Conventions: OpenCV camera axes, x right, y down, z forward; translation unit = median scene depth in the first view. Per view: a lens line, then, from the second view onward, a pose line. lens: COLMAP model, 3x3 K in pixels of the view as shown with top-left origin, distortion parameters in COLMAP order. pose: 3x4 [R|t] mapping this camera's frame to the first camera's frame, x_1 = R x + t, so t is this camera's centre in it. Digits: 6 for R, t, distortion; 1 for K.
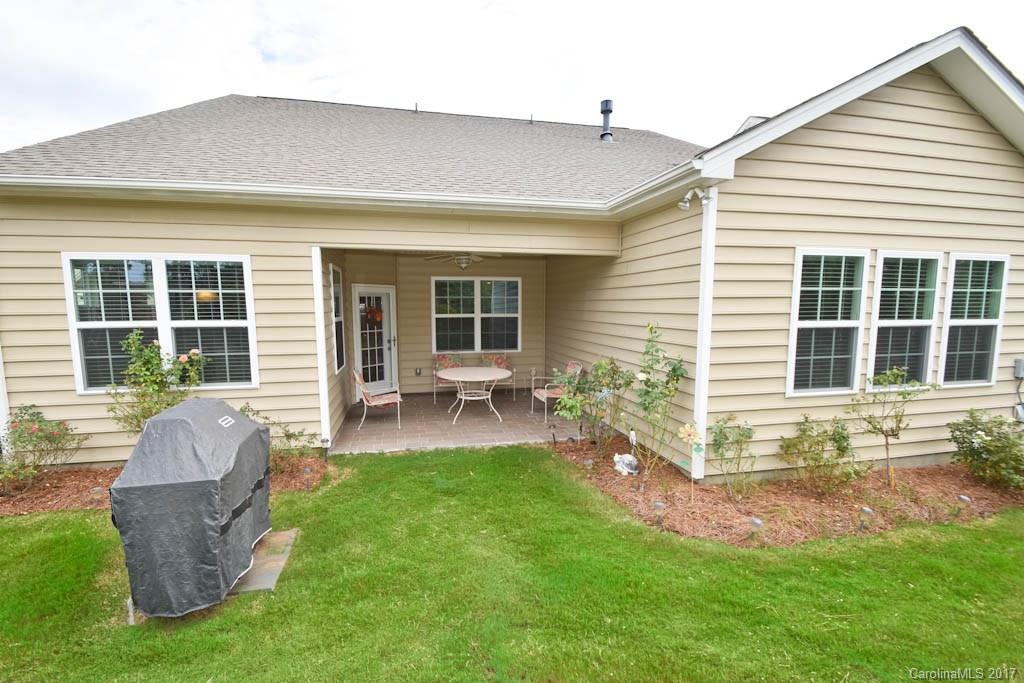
lens RADIAL K [[461.9, 0, 510.2], [0, 461.9, 348.8], [0, 0, 1]] dist [0.009484, -0.013200]
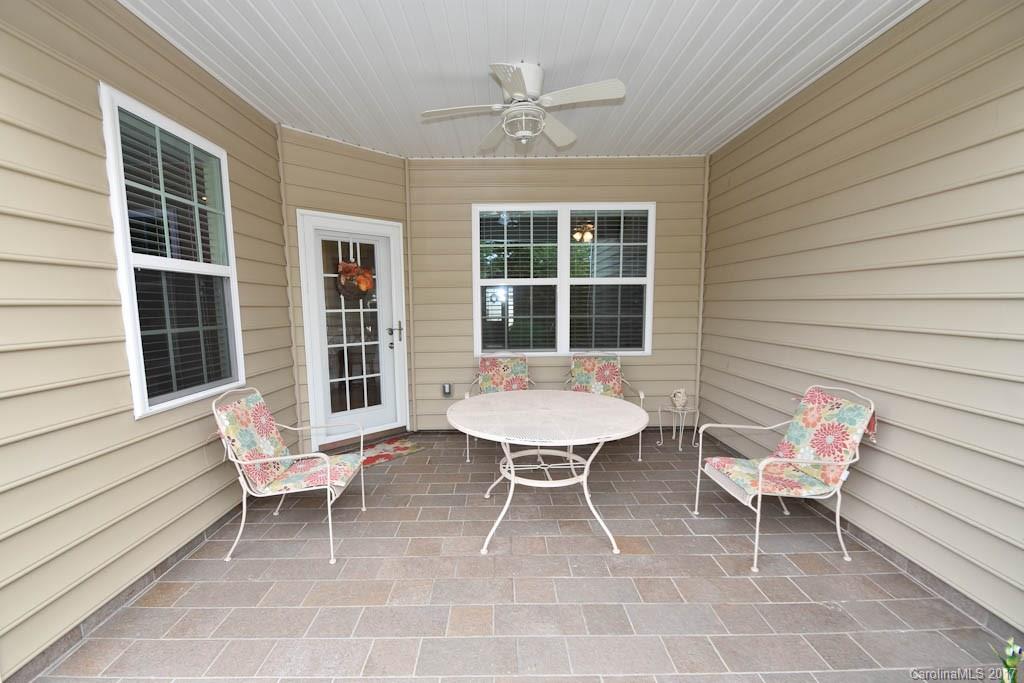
lens RADIAL K [[447.1, 0, 510.9], [0, 447.1, 349.4], [0, 0, 1]] dist [-0.002413, -0.000076]
pose [[0.977233, 0.010967, -0.211884, -0.023396], [-0.010629, 0.999940, 0.002735, 0.001235], [0.211901, -0.000420, 0.977291, 0.535507]]
